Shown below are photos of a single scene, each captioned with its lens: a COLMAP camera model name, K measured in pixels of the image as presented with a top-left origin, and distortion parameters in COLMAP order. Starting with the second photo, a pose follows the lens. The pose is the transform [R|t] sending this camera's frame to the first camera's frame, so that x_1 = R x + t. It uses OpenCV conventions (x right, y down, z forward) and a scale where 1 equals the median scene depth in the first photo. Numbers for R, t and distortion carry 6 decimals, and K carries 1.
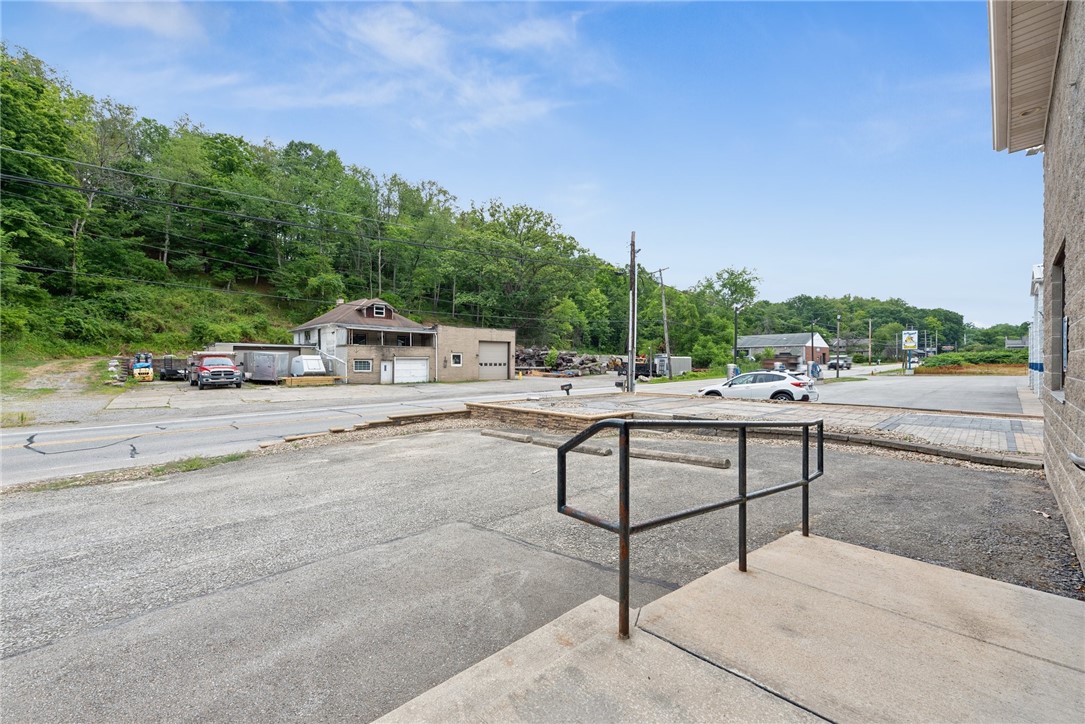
lens RADIAL K [[435.7, 0, 540.8], [0, 435.7, 371.8], [0, 0, 1]] dist [0.012389, -0.001768]
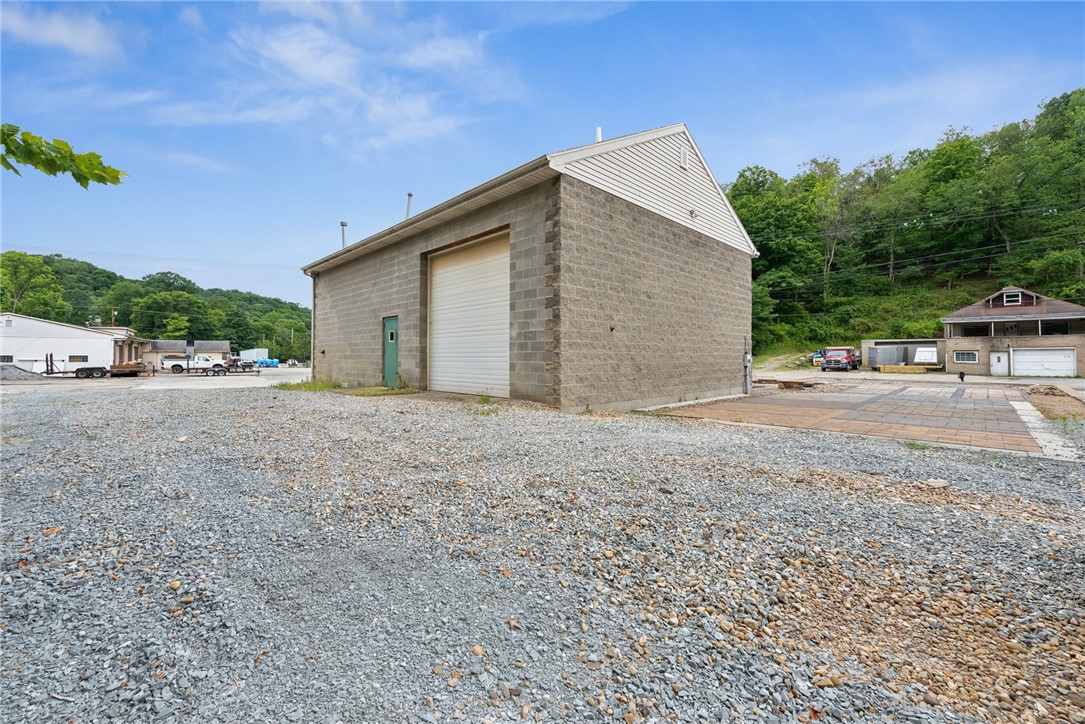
lens RADIAL K [[435.7, 0, 543.0], [0, 435.7, 349.1], [0, 0, 1]] dist [0.012389, -0.001768]
pose [[0.022143, -0.016319, -0.999622, 0.480874], [-0.020327, 0.999653, -0.016770, 0.004348], [0.999548, 0.020691, 0.021804, -0.026365]]
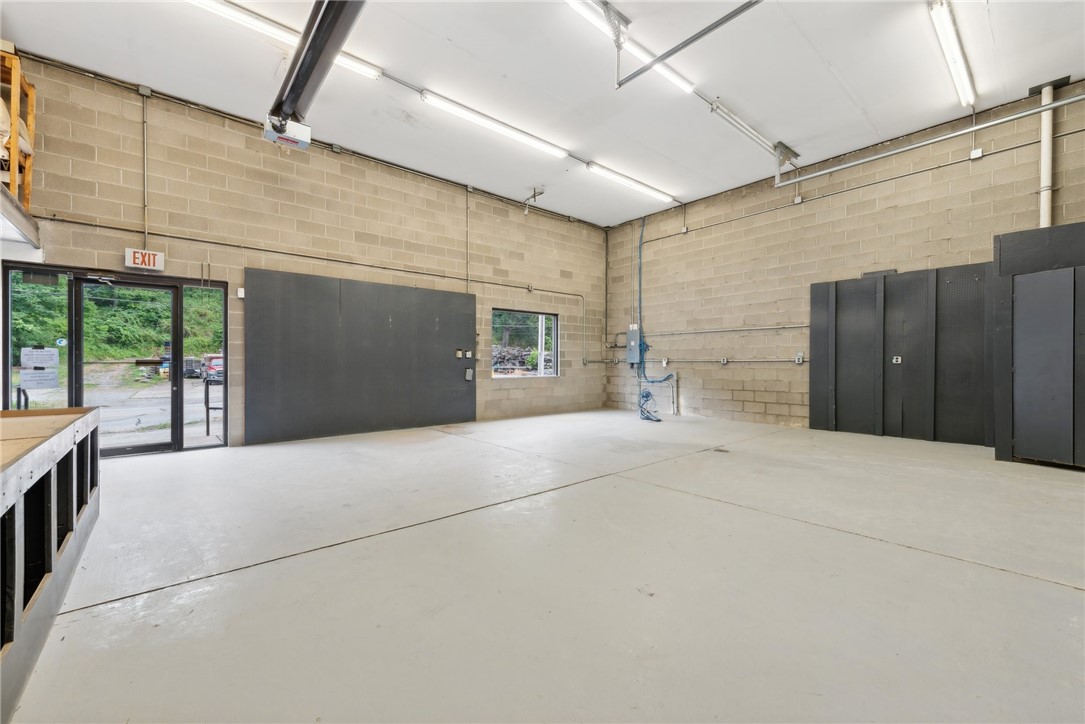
lens RADIAL K [[435.7, 0, 543.5], [0, 435.7, 367.7], [0, 0, 1]] dist [0.012389, -0.001768]
pose [[0.998708, -0.001591, -0.050790, 0.142997], [0.001103, 0.999953, -0.009630, 0.003231], [0.050803, 0.009562, 0.998663, -0.115875]]
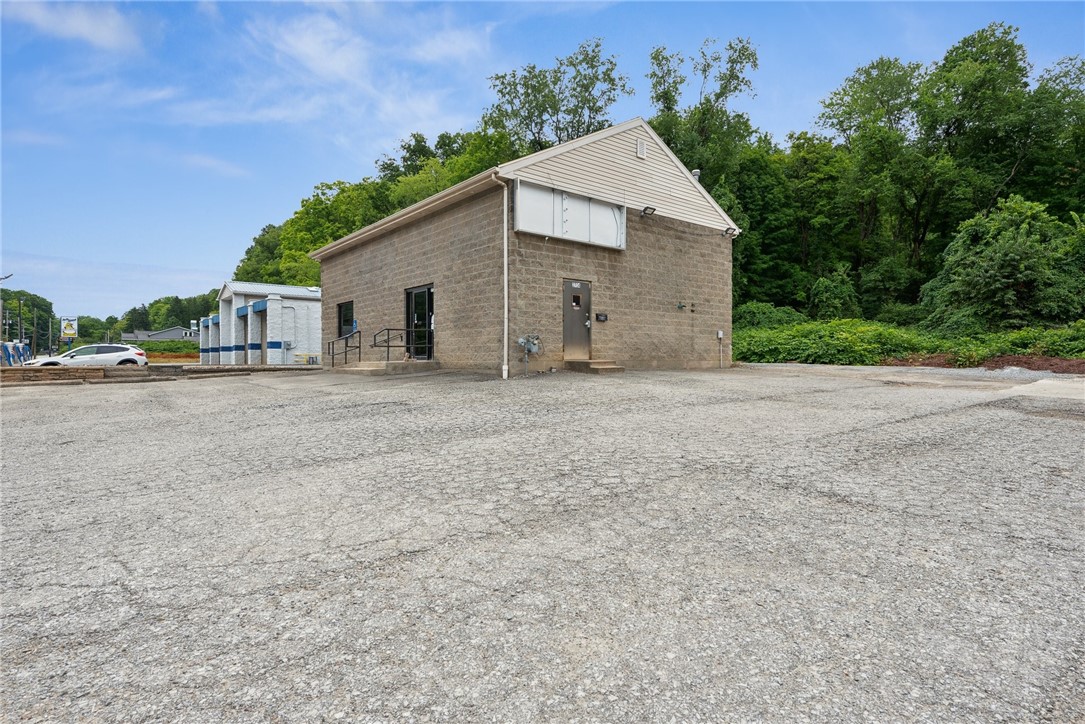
lens RADIAL K [[566.5, 0, 544.3], [0, 566.5, 358.5], [0, 0, 1]] dist [0.005609, 0.000442]
pose [[0.074731, 0.003275, 0.997198, -0.355328], [0.022574, 0.999733, -0.004975, 0.027258], [-0.996948, 0.022882, 0.074638, -0.121758]]
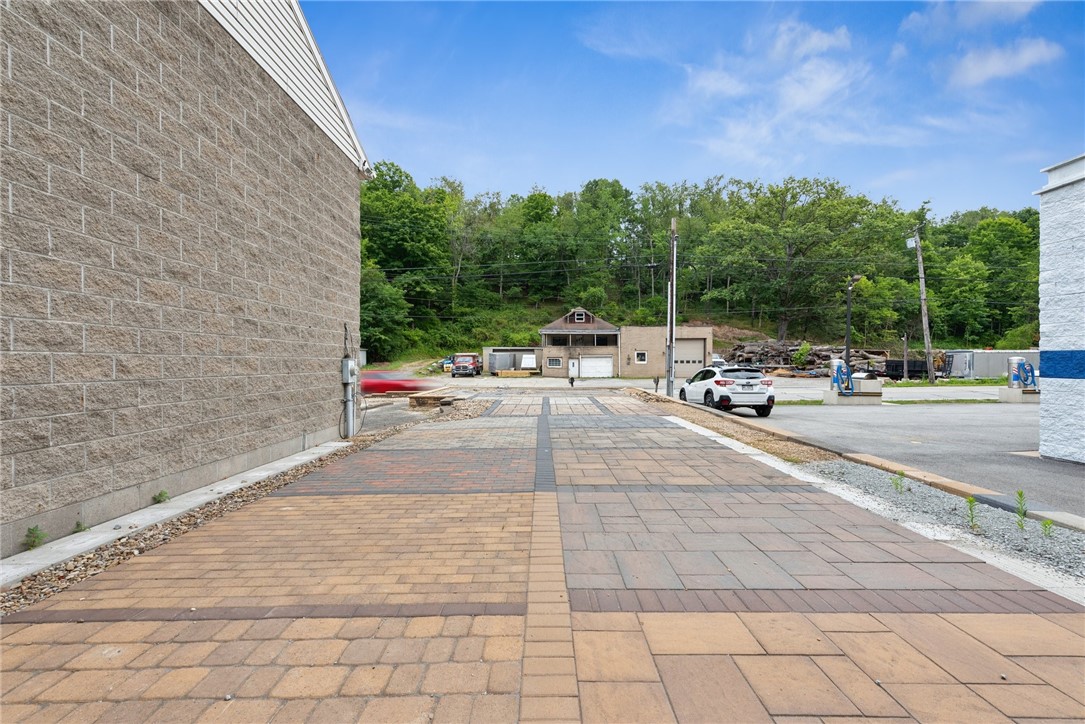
lens RADIAL K [[435.7, 0, 542.7], [0, 435.7, 362.3], [0, 0, 1]] dist [0.012389, -0.001768]
pose [[0.720129, -0.000184, -0.693840, 0.336152], [-0.013085, 0.999819, -0.013845, 0.002341], [0.693717, 0.019049, 0.719996, 0.058622]]
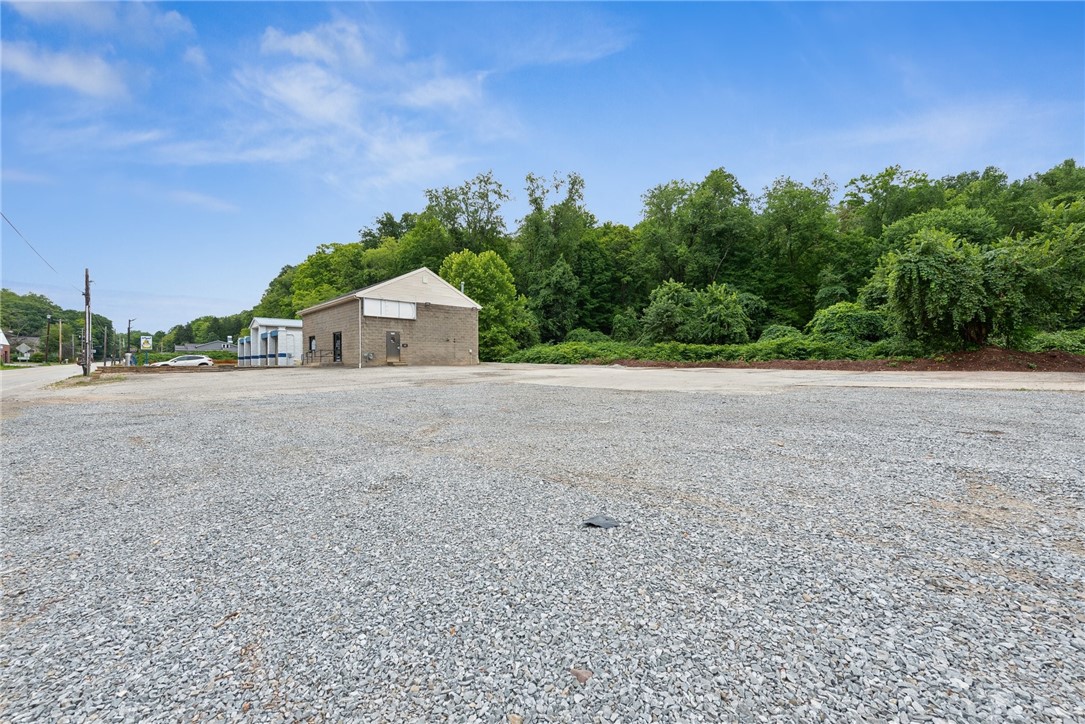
lens RADIAL K [[435.7, 0, 543.2], [0, 435.7, 364.5], [0, 0, 1]] dist [0.012389, -0.001768]
pose [[0.002977, -0.000092, 0.999996, -0.701054], [0.026483, 0.999649, 0.000014, 0.037665], [-0.999645, 0.026483, 0.002978, -0.349373]]
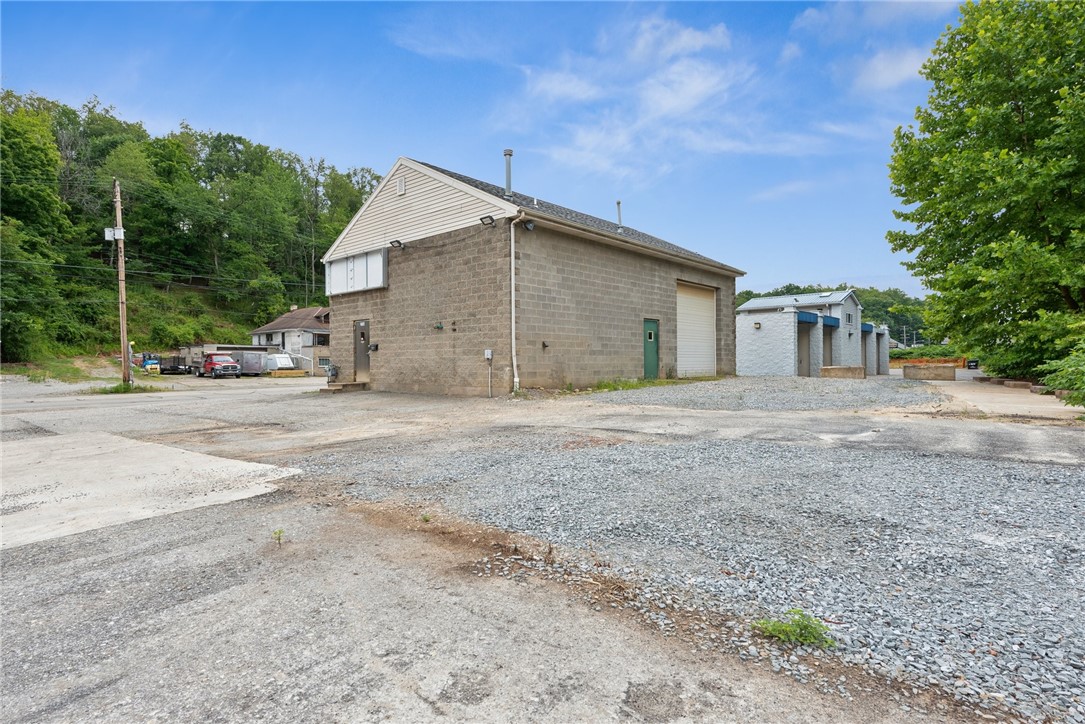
lens RADIAL K [[566.5, 0, 544.1], [0, 566.5, 365.1], [0, 0, 1]] dist [0.005609, 0.000442]
pose [[0.996432, -0.004830, 0.084262, 0.070942], [0.006405, 0.999810, -0.018425, 0.023037], [-0.084157, 0.018899, 0.996273, -0.547708]]
